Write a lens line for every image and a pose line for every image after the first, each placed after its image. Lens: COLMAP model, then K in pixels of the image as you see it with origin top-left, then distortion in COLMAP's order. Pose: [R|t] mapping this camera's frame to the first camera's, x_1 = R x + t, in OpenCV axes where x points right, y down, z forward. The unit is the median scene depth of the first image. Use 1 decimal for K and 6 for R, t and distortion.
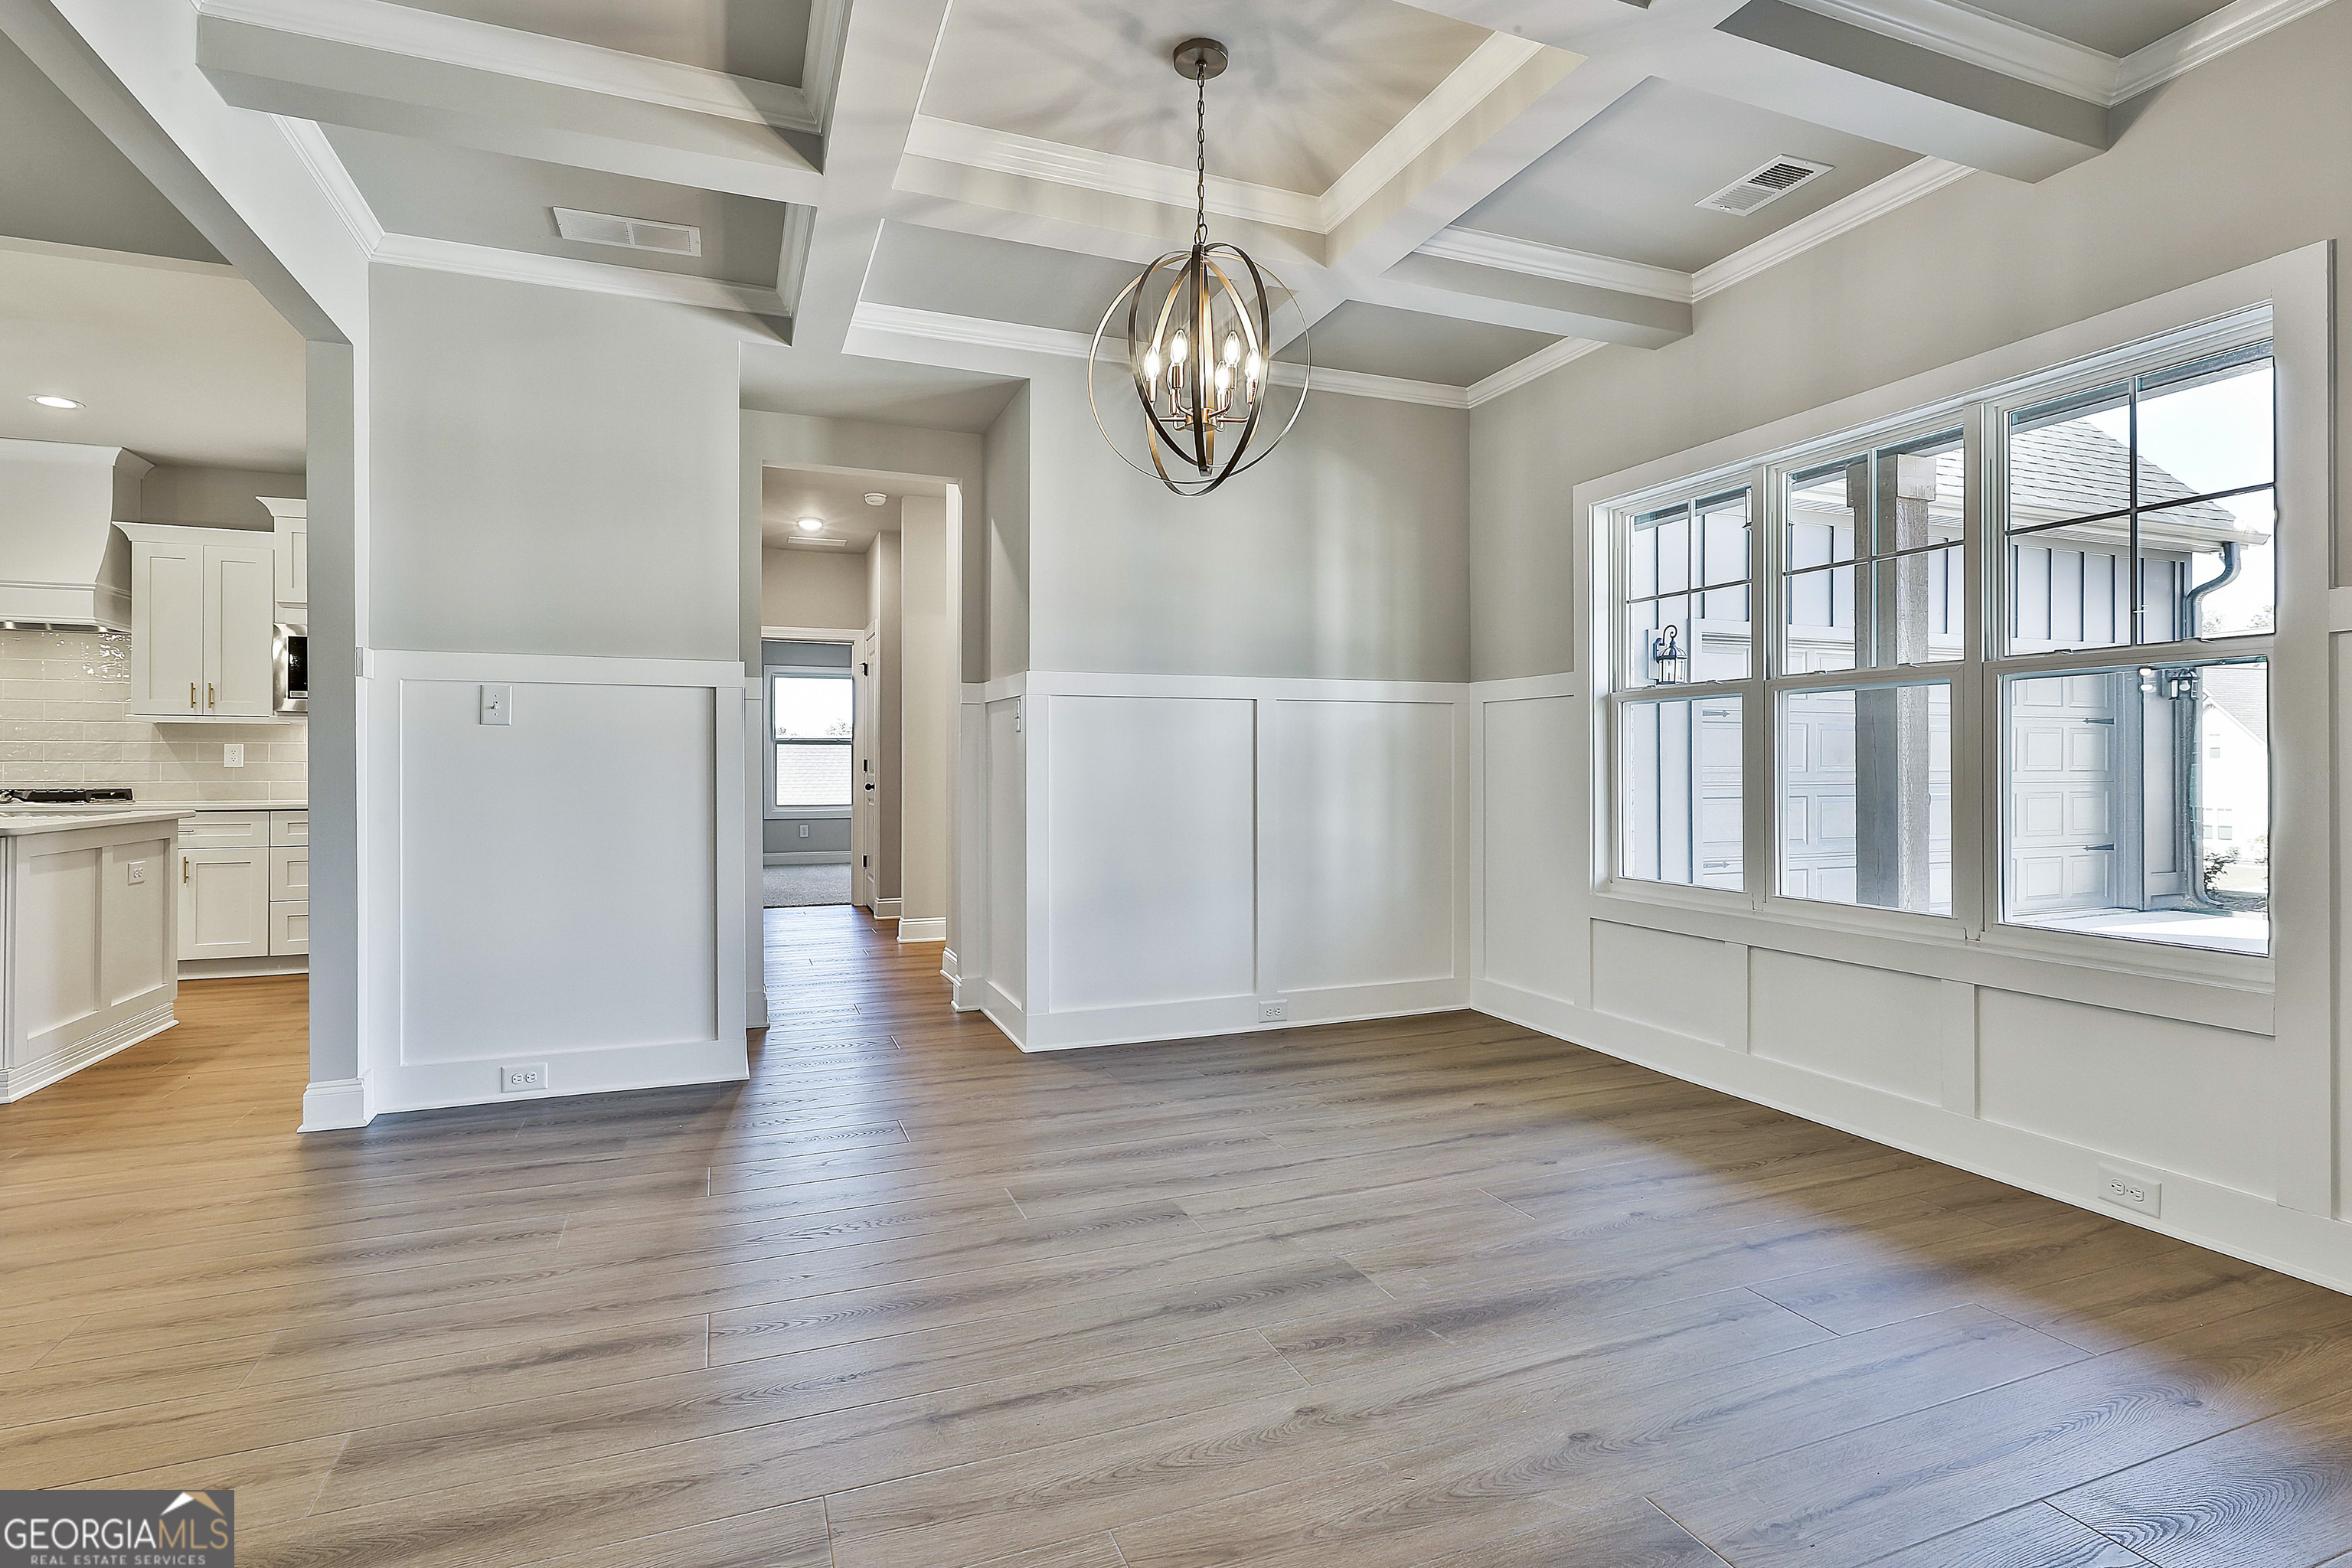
lens RADIAL K [[1138.3, 0, 1176.3], [0, 1138.3, 762.7], [0, 0, 1]] dist [-0.001560, 0.001017]
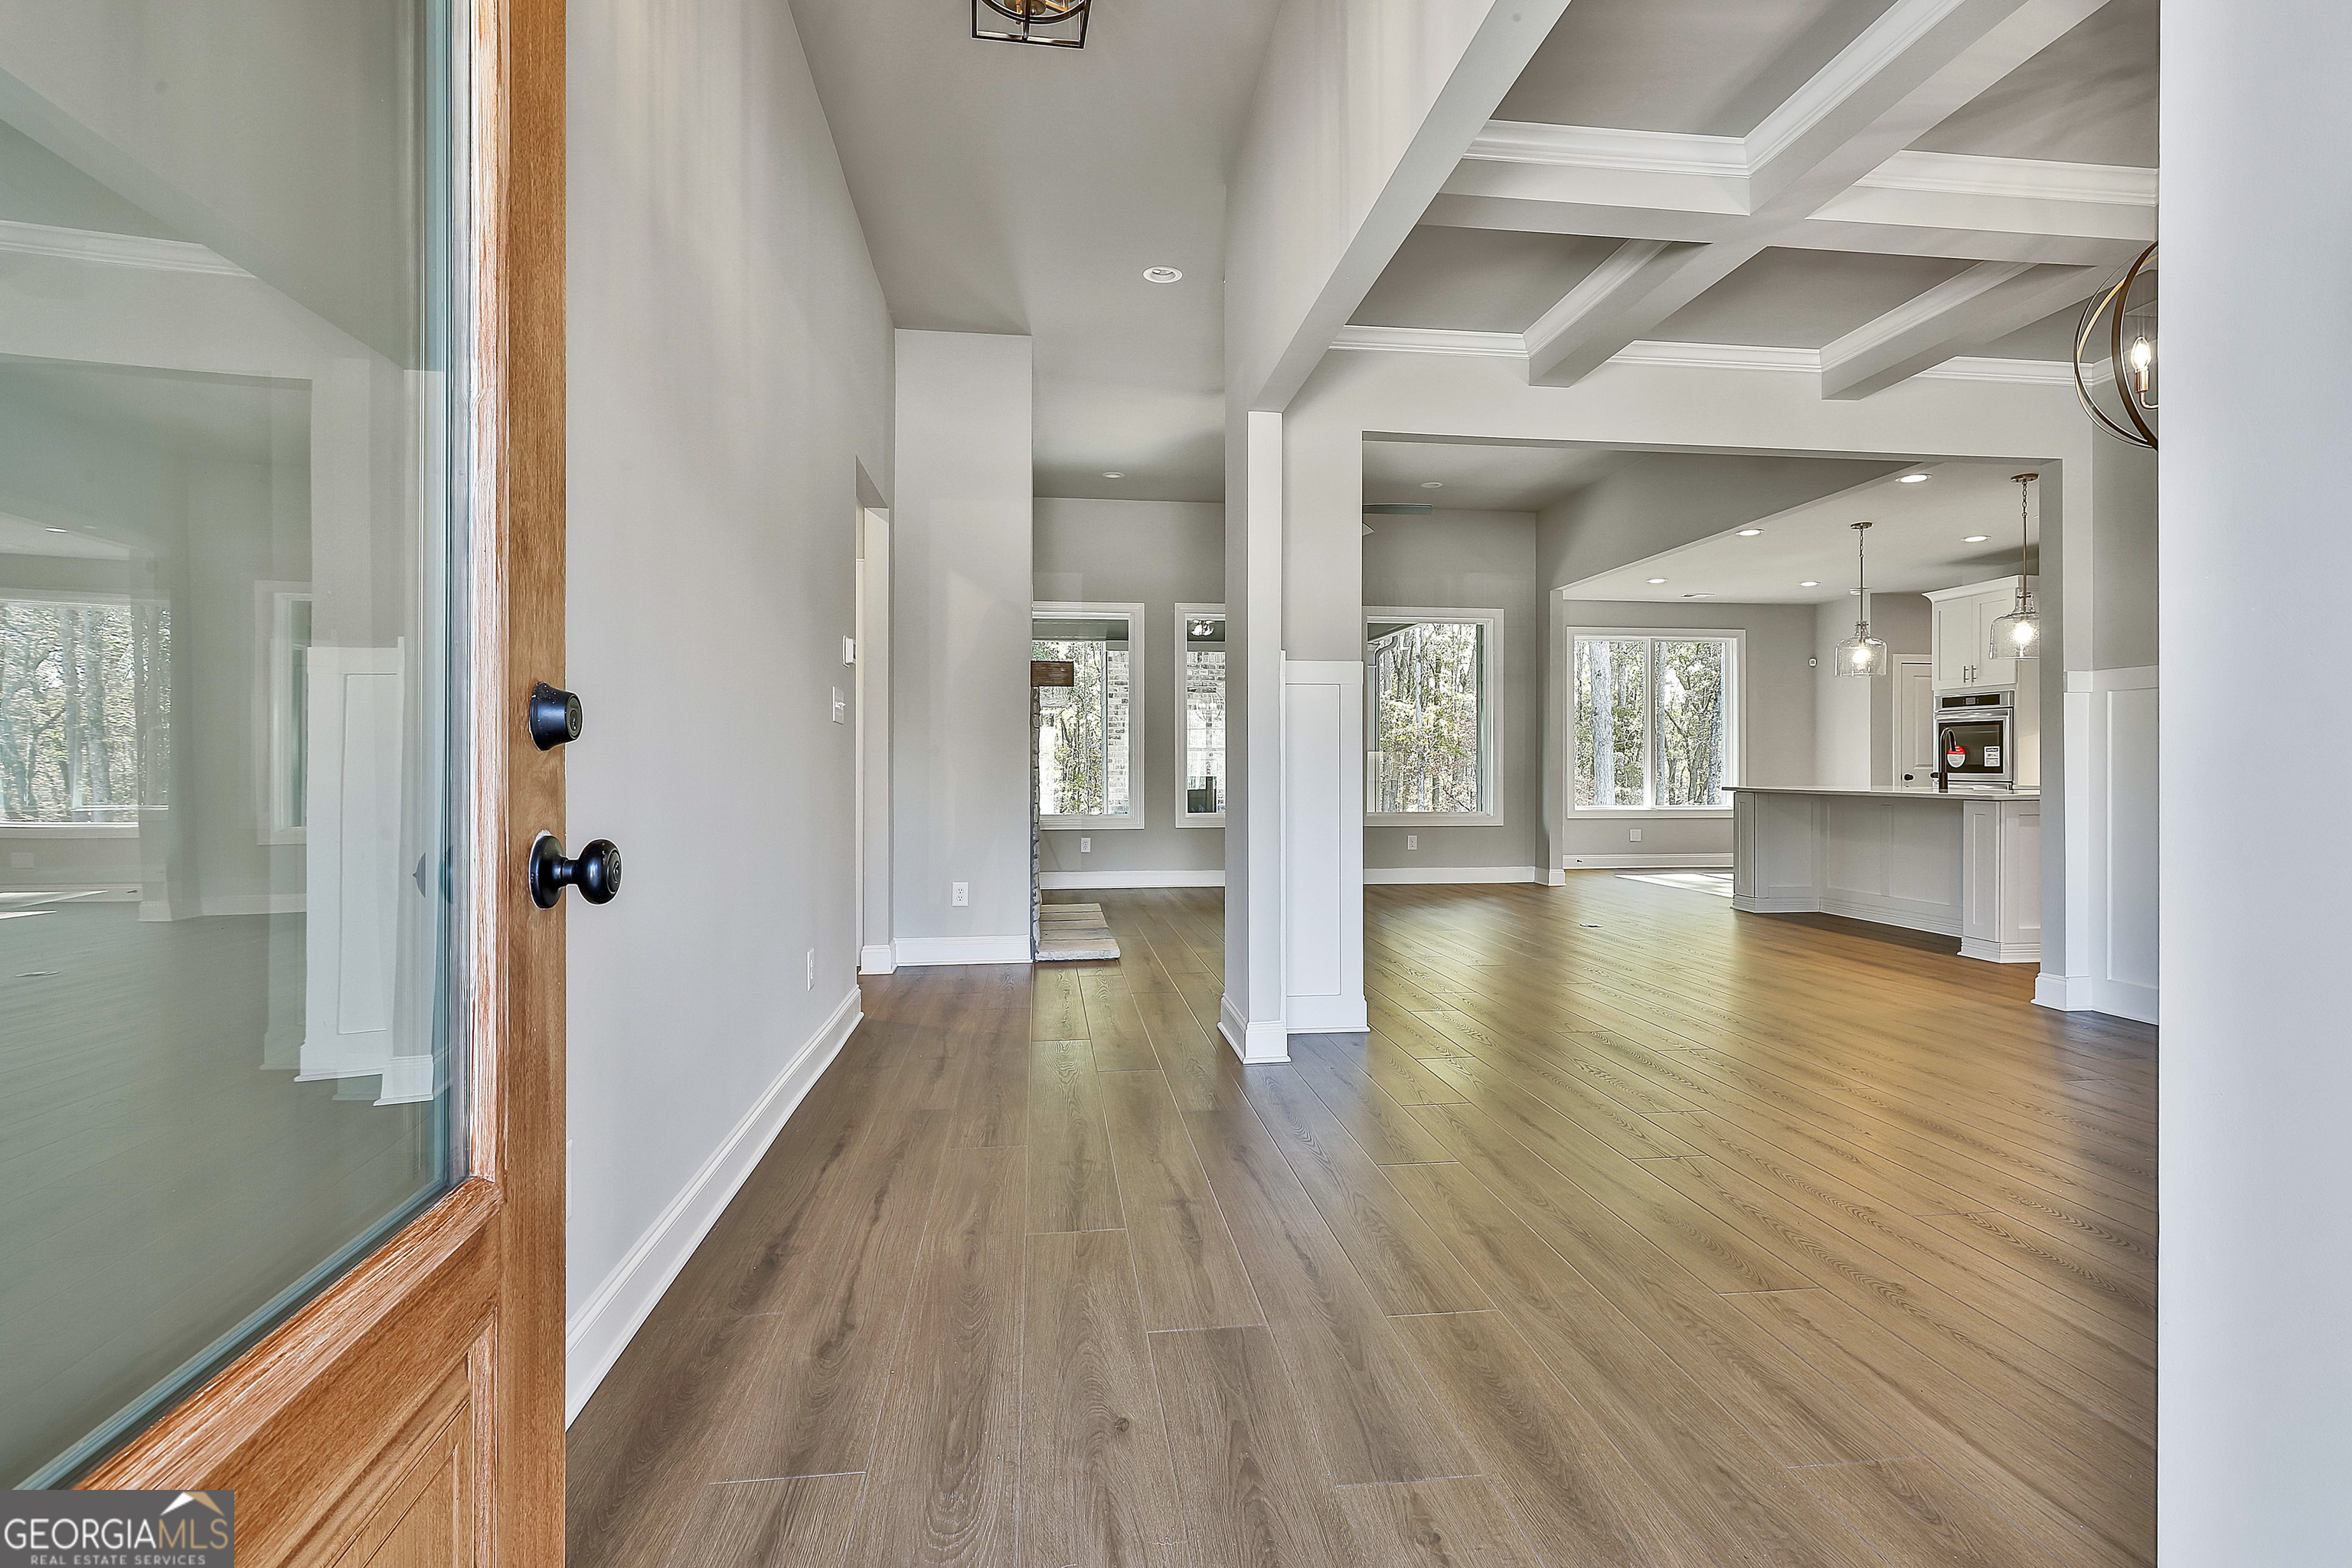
lens RADIAL K [[1167.3, 0, 1189.8], [0, 1167.3, 769.5], [0, 0, 1]] dist [0.002014, 0.000450]
pose [[-0.245736, 0.002255, -0.969334, 0.870434], [0.004048, 0.999991, 0.001300, 0.011743], [0.969328, -0.003604, -0.245743, 0.279316]]
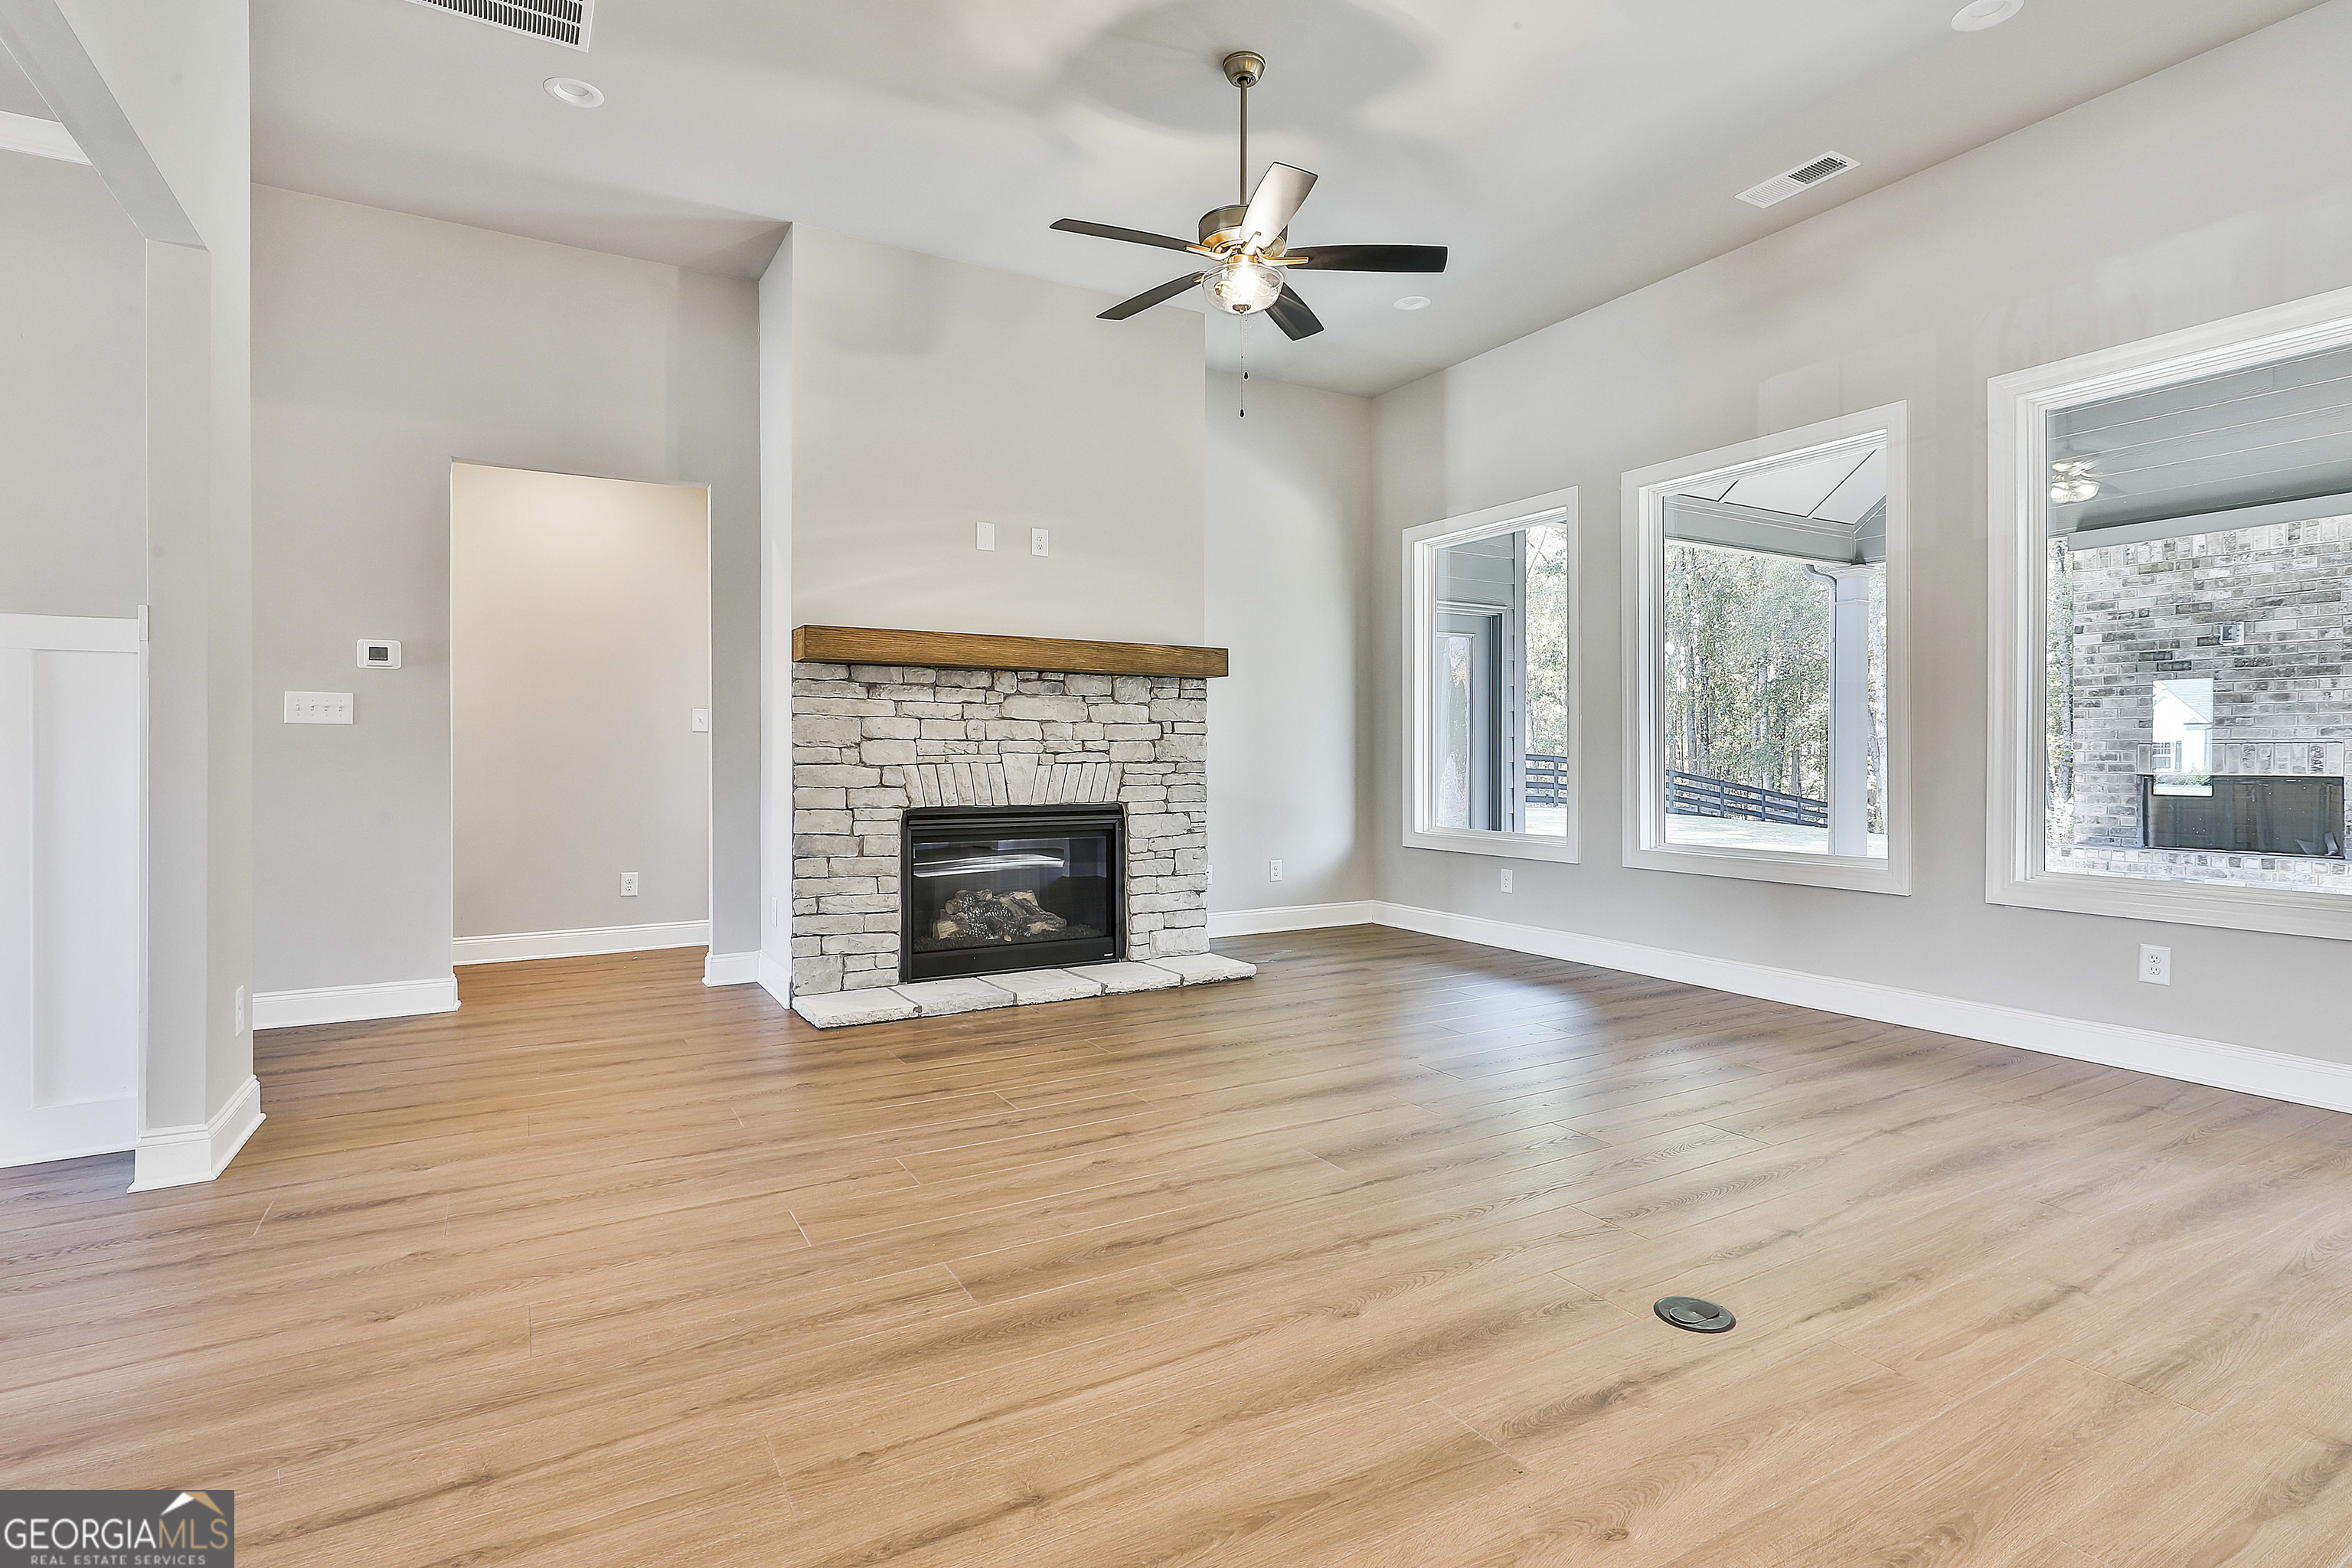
lens RADIAL K [[1144.7, 0, 1176.5], [0, 1144.7, 767.7], [0, 0, 1]] dist [-0.000684, 0.000709]
pose [[-0.990251, 0.004146, -0.139233, -0.917505], [0.002986, 0.999959, 0.008545, 0.004998], [0.139263, 0.008046, -0.990223, 0.992213]]
